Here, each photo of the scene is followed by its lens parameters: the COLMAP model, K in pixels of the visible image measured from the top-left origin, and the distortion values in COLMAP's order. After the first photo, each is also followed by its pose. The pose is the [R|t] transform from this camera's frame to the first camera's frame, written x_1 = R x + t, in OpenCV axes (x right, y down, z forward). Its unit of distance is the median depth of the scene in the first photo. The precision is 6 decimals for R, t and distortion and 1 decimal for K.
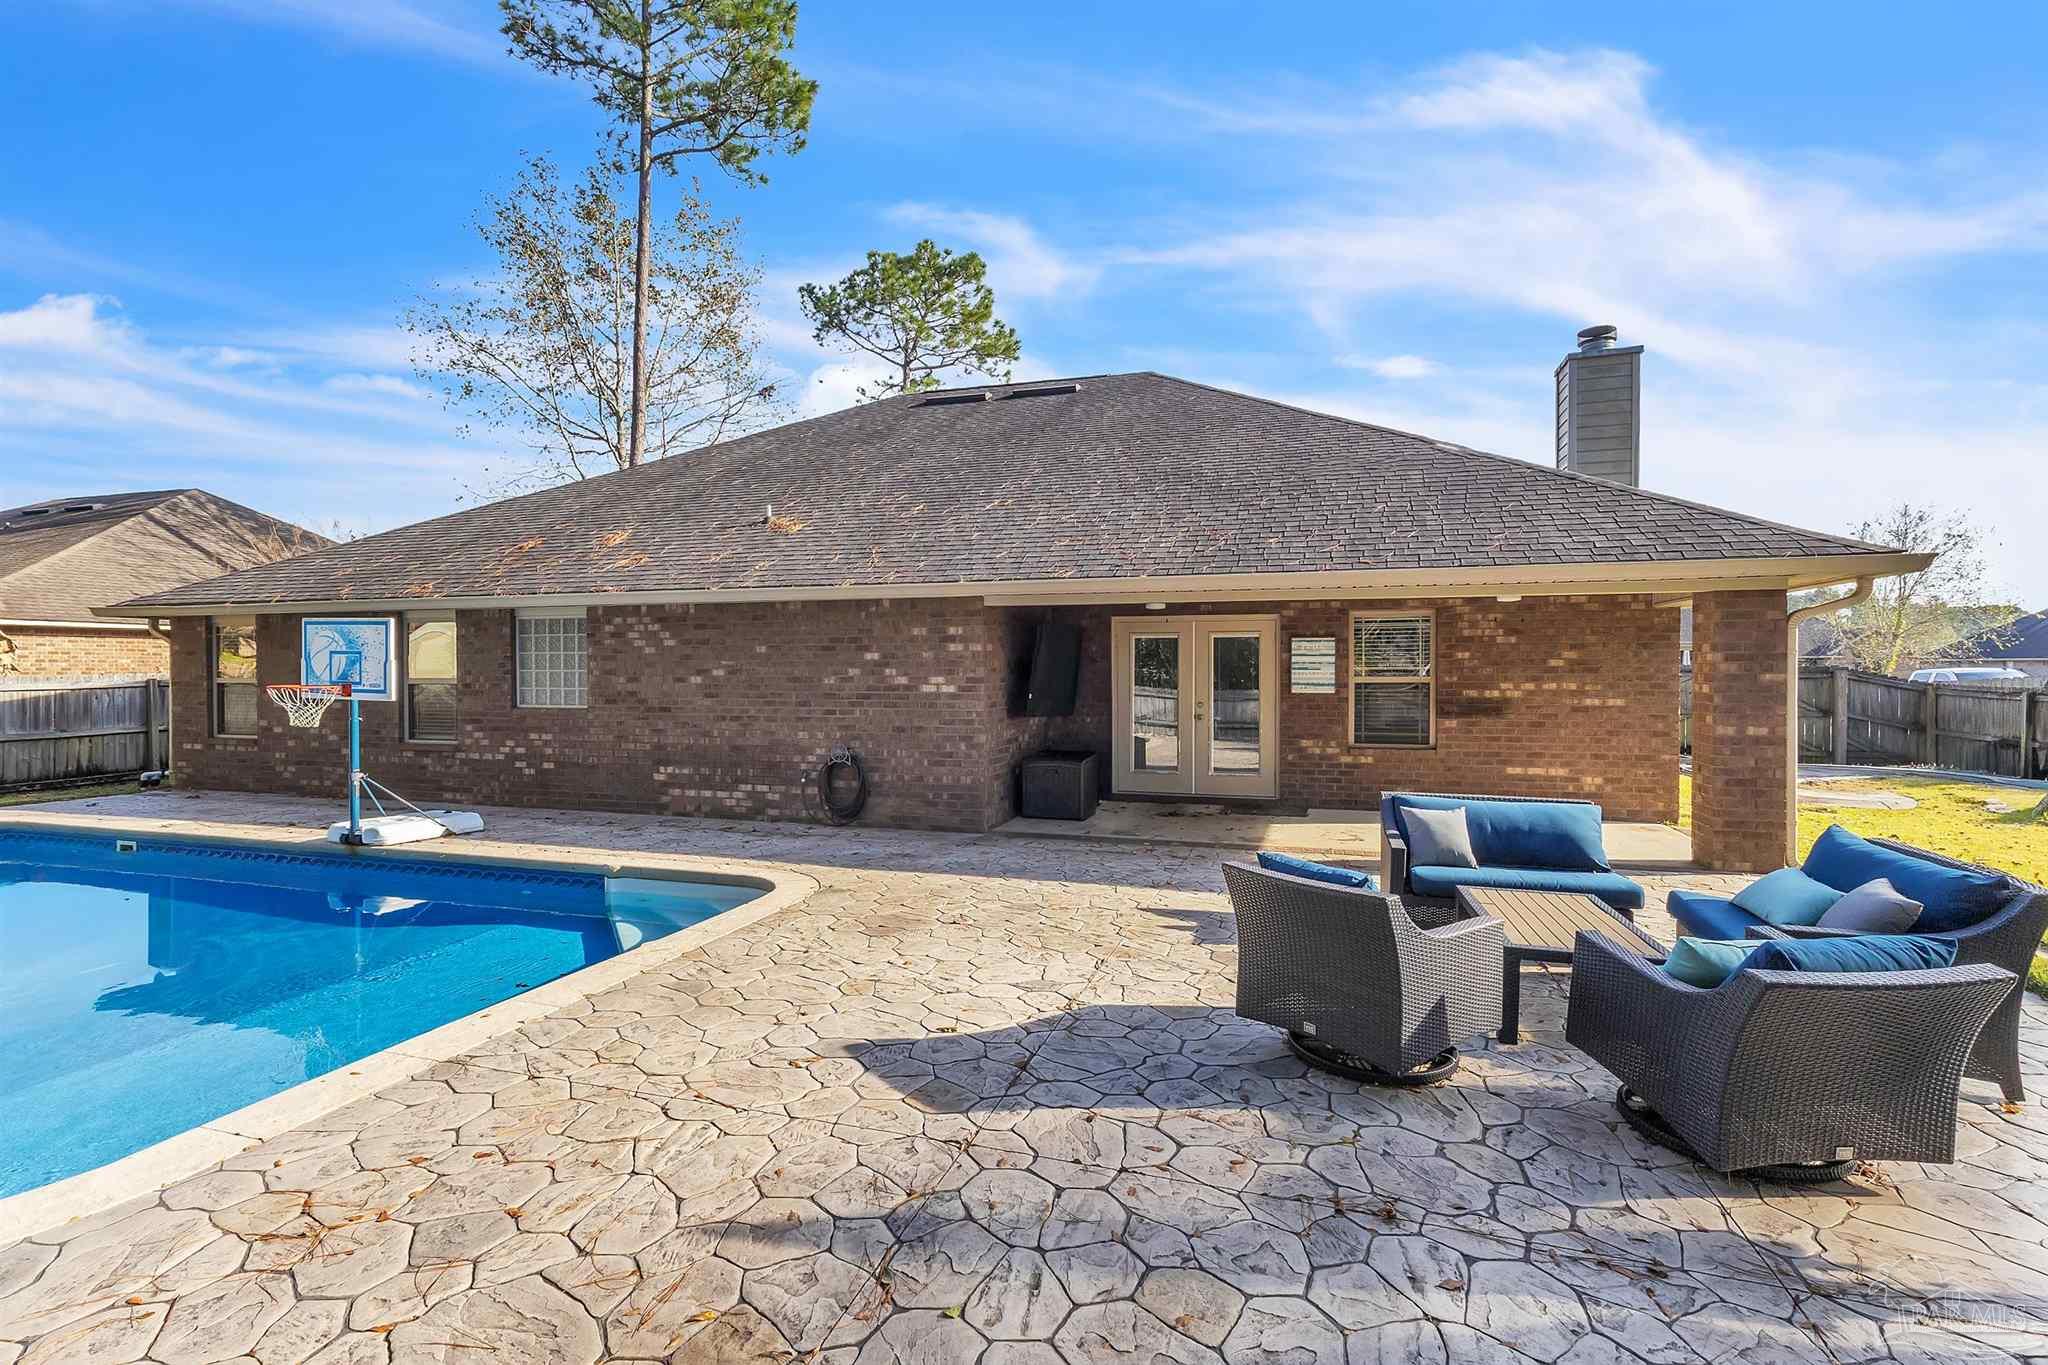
lens RADIAL K [[947.7, 0, 1027.4], [0, 947.7, 678.3], [0, 0, 1]] dist [0.004188, 0.001382]
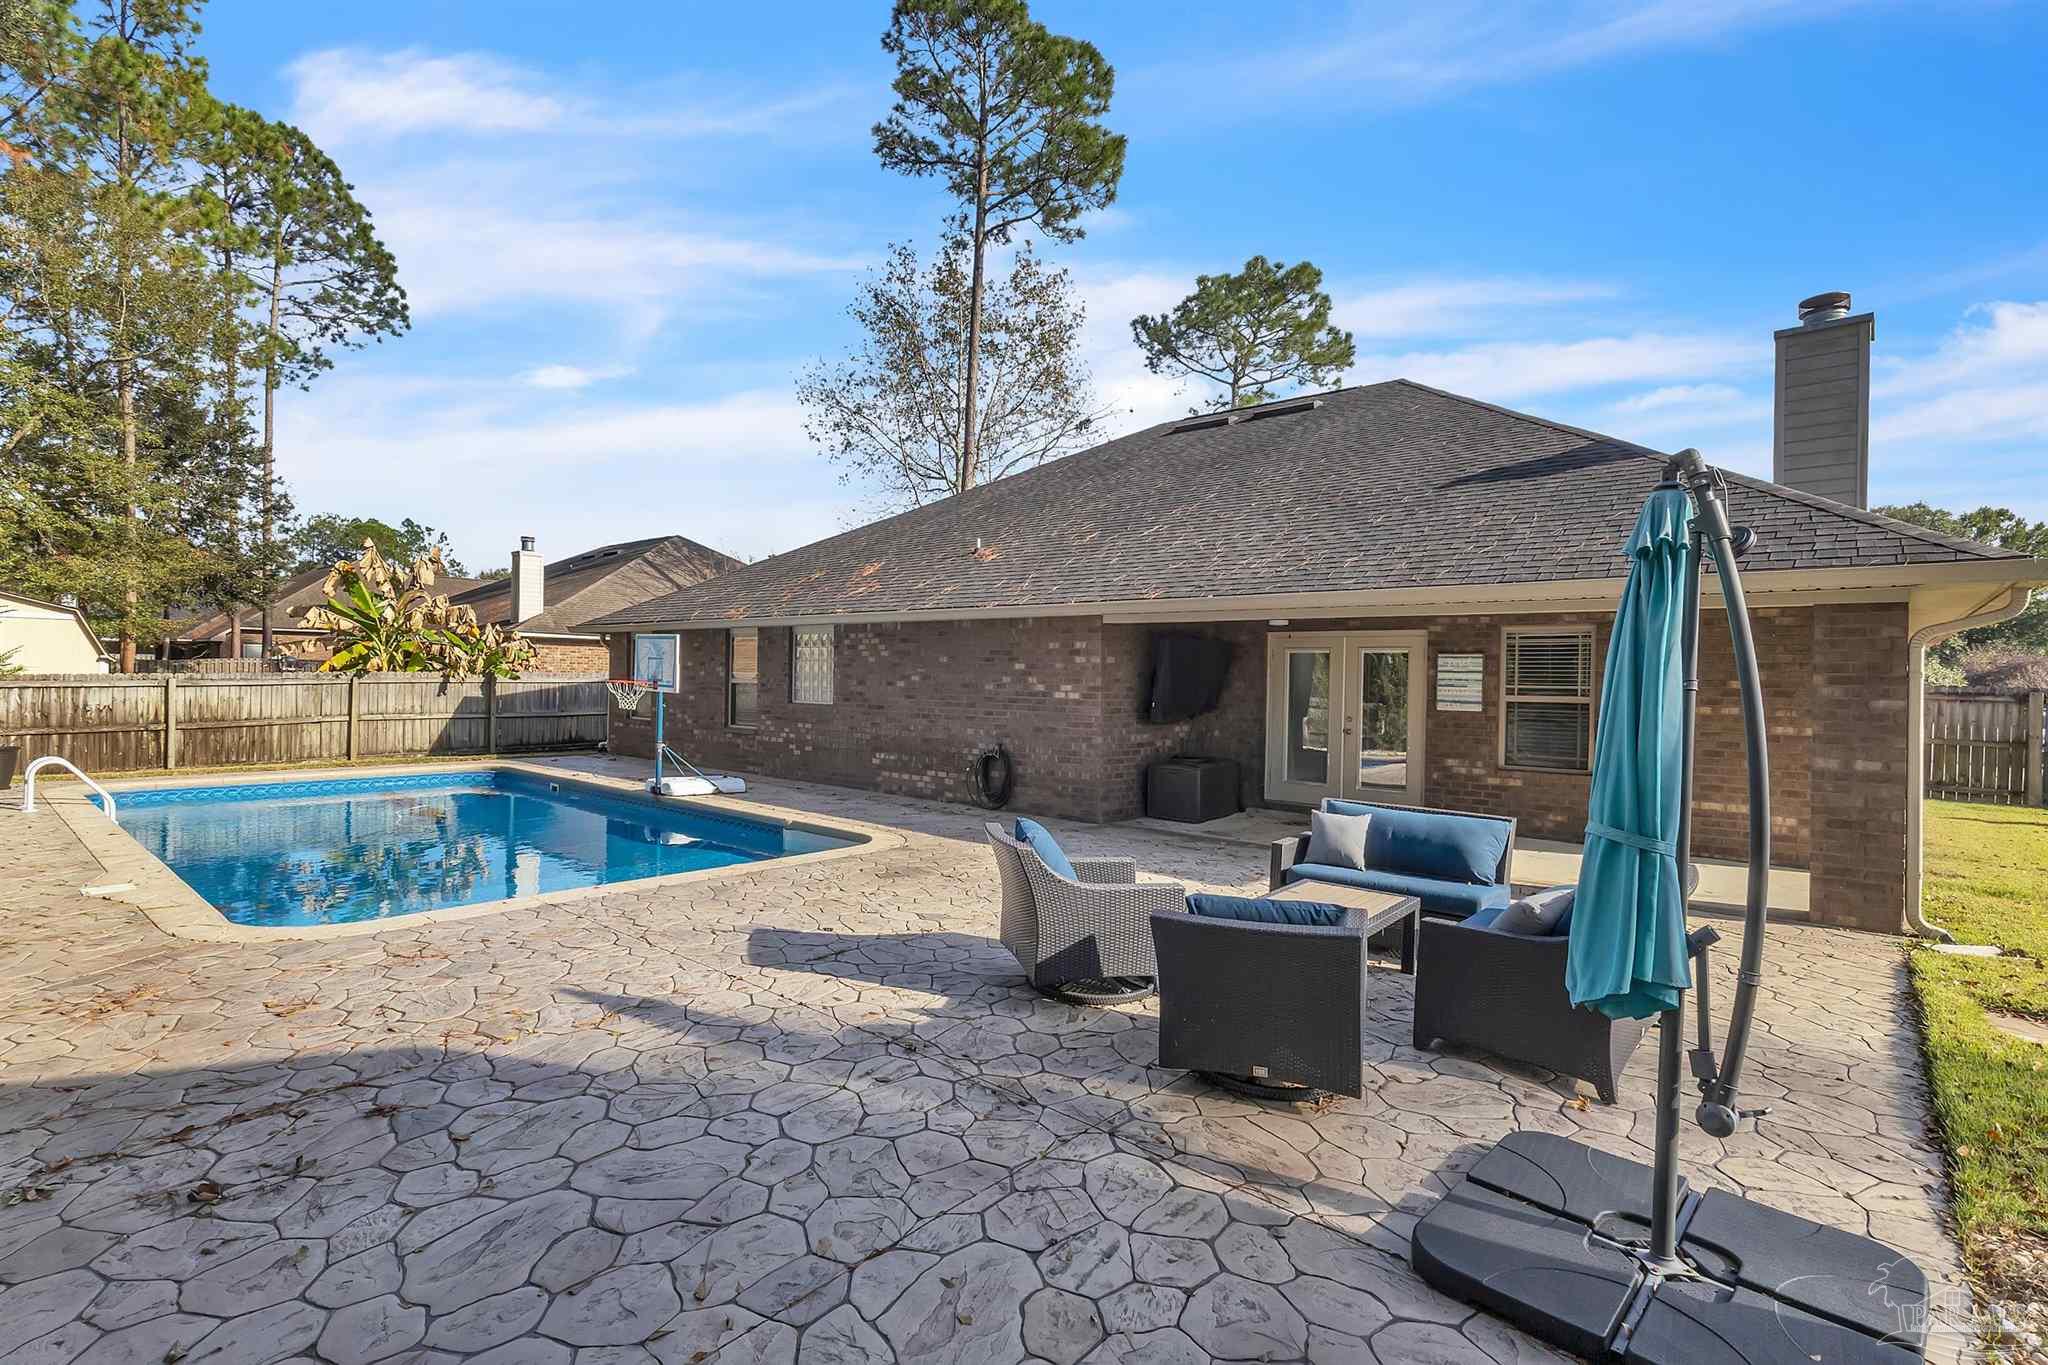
lens RADIAL K [[953.3, 0, 1027.1], [0, 953.3, 678.3], [0, 0, 1]] dist [0.003098, 0.001942]
pose [[0.917766, 0.018639, -0.396685, 0.290394], [-0.024207, 0.999666, -0.009034, 0.001665], [0.396384, 0.017894, 0.917911, -0.073516]]
